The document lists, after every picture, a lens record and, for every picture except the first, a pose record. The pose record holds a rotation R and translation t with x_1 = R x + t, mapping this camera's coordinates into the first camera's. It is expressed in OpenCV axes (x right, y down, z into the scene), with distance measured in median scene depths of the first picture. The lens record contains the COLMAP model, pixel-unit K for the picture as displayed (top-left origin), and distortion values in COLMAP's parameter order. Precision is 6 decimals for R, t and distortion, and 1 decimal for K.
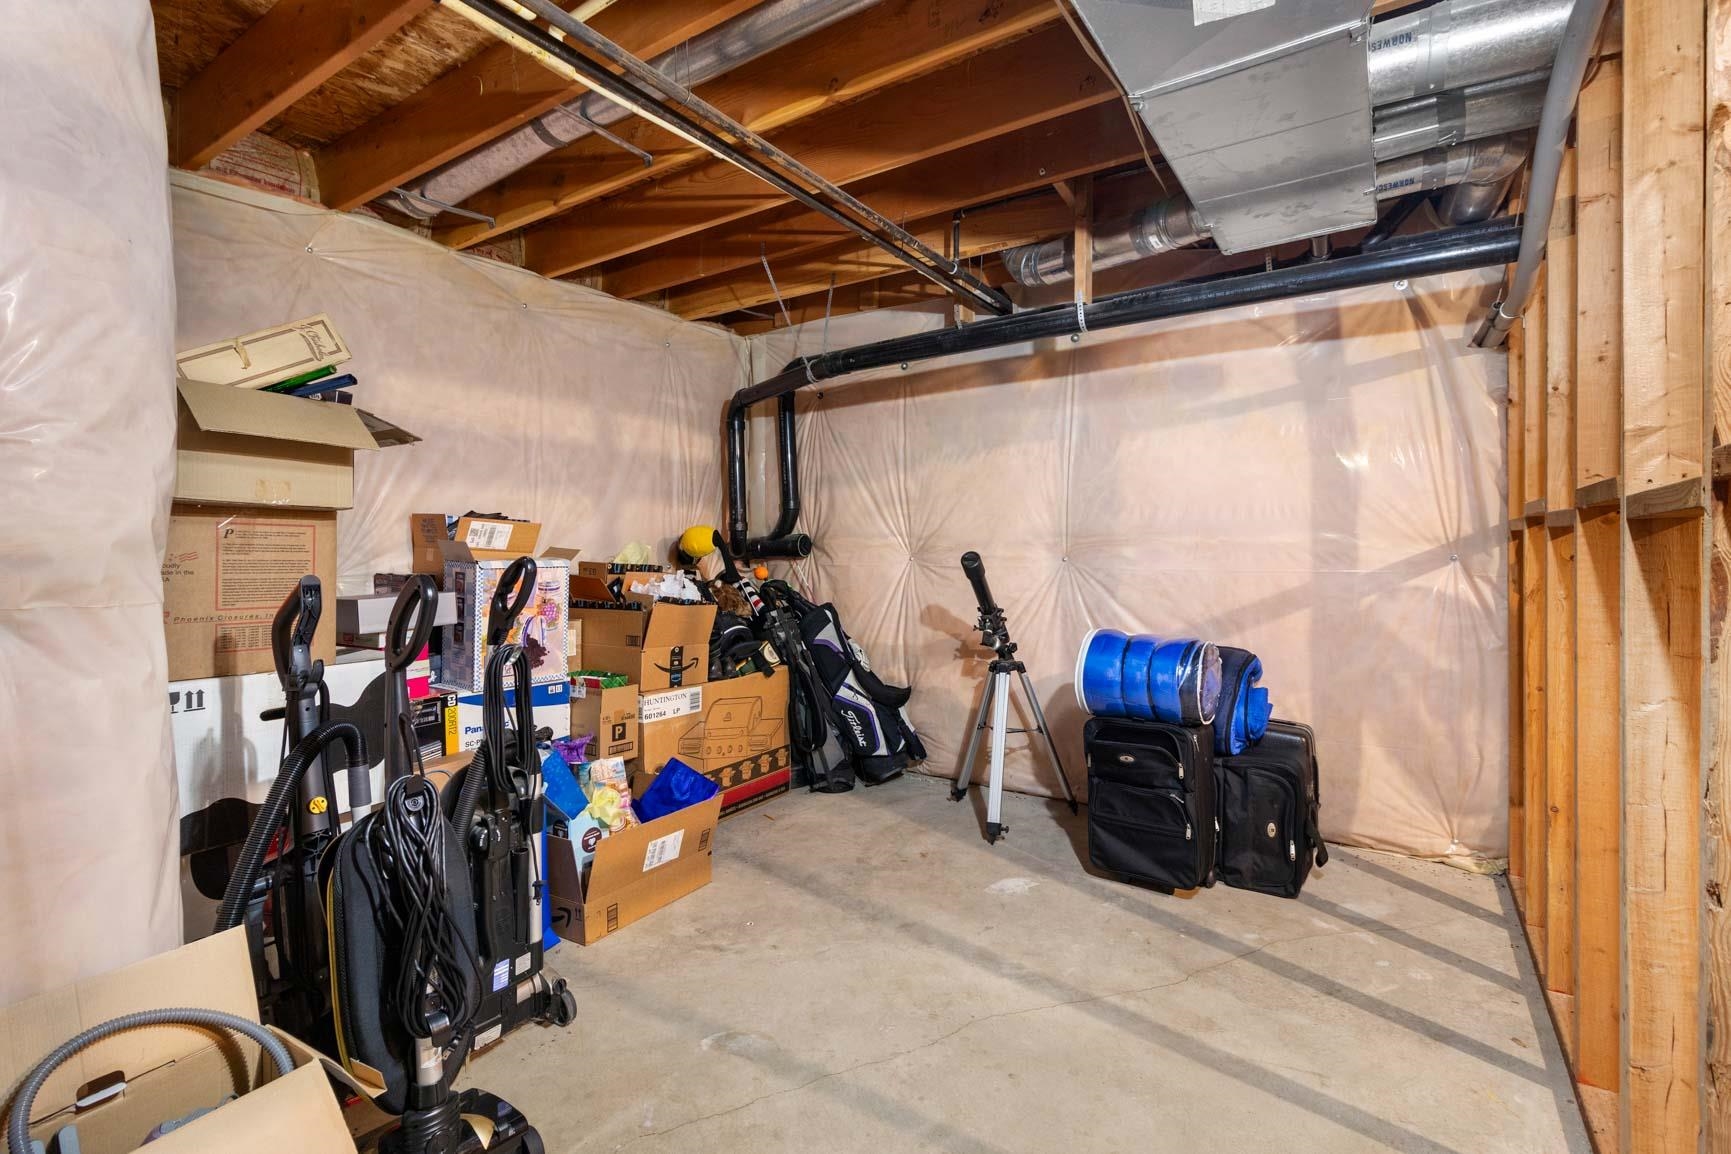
lens RADIAL K [[803.1, 0, 868.6], [0, 803.1, 568.3], [0, 0, 1]] dist [0.002806, -0.000328]
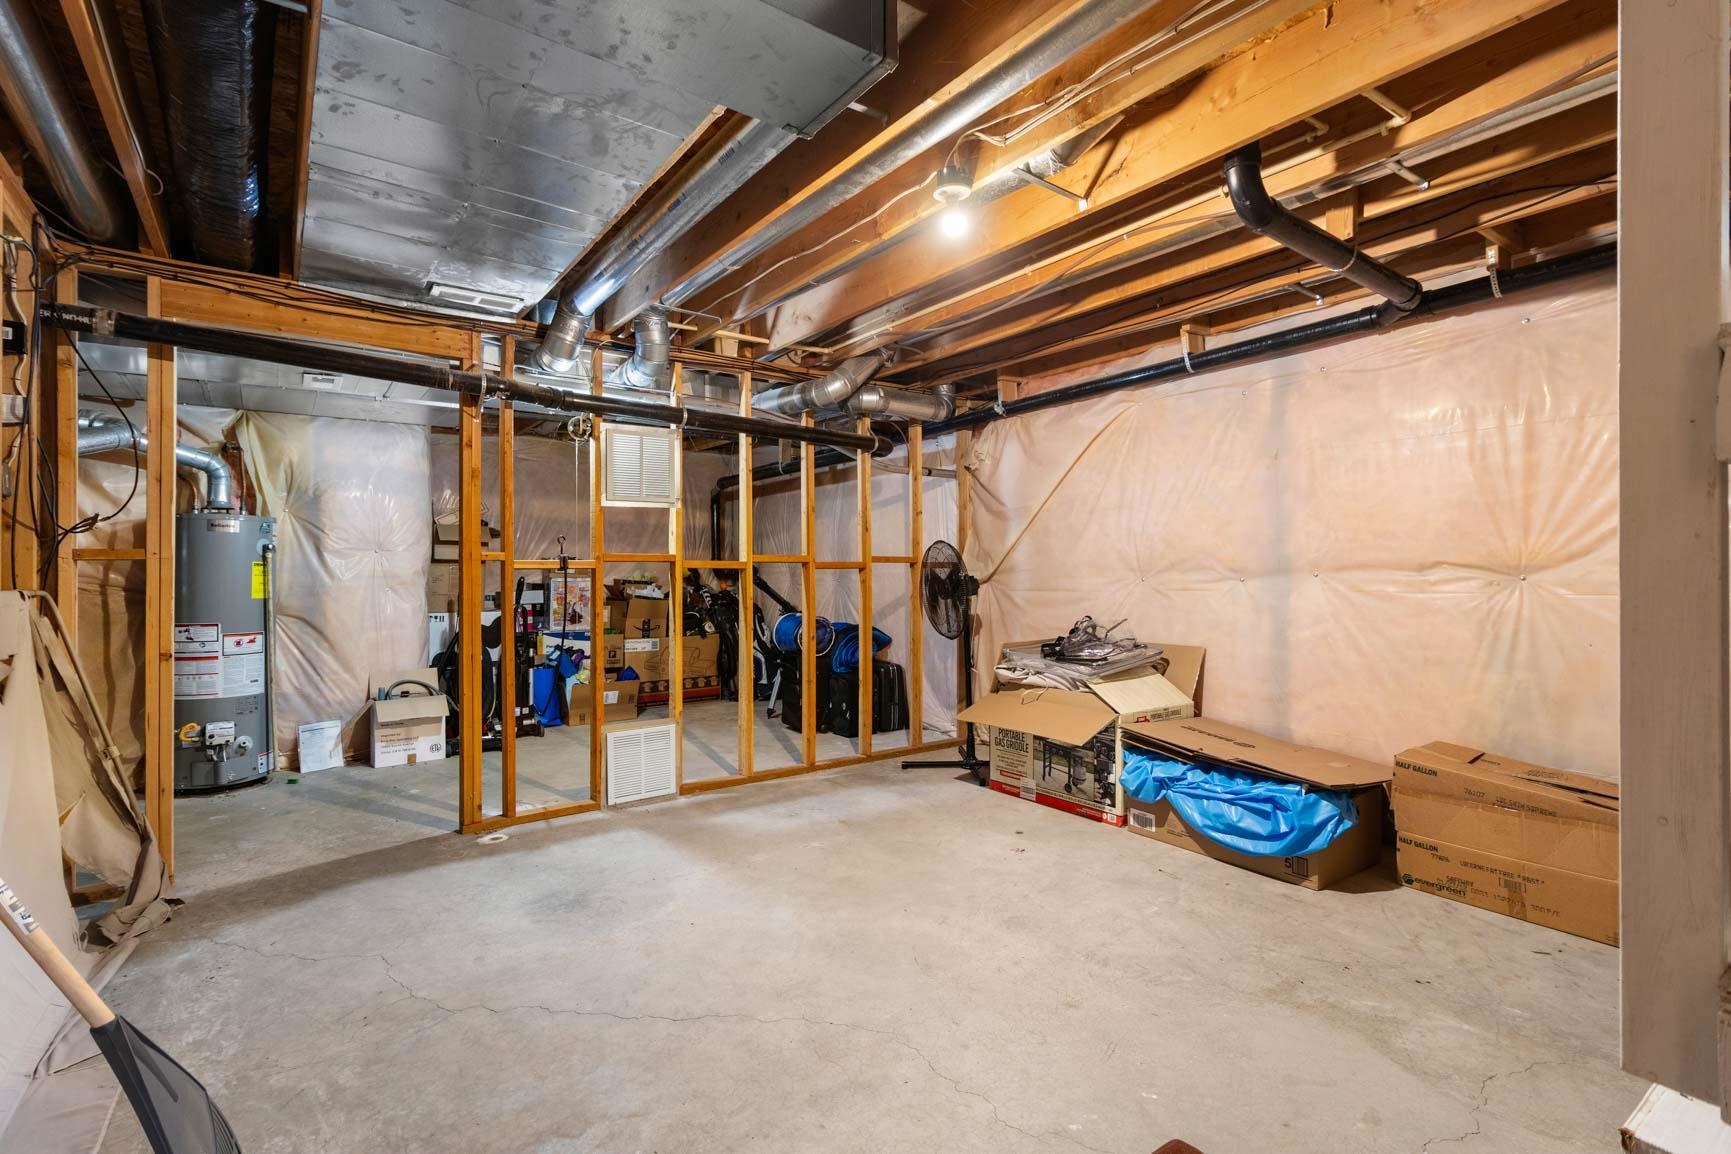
lens RADIAL K [[803.1, 0, 860.3], [0, 803.1, 569.0], [0, 0, 1]] dist [0.002806, -0.000328]
pose [[0.939529, 0.005196, -0.342429, 1.104983], [-0.014225, 0.999614, -0.023860, 0.008072], [0.342173, 0.027288, 0.939241, -0.879250]]
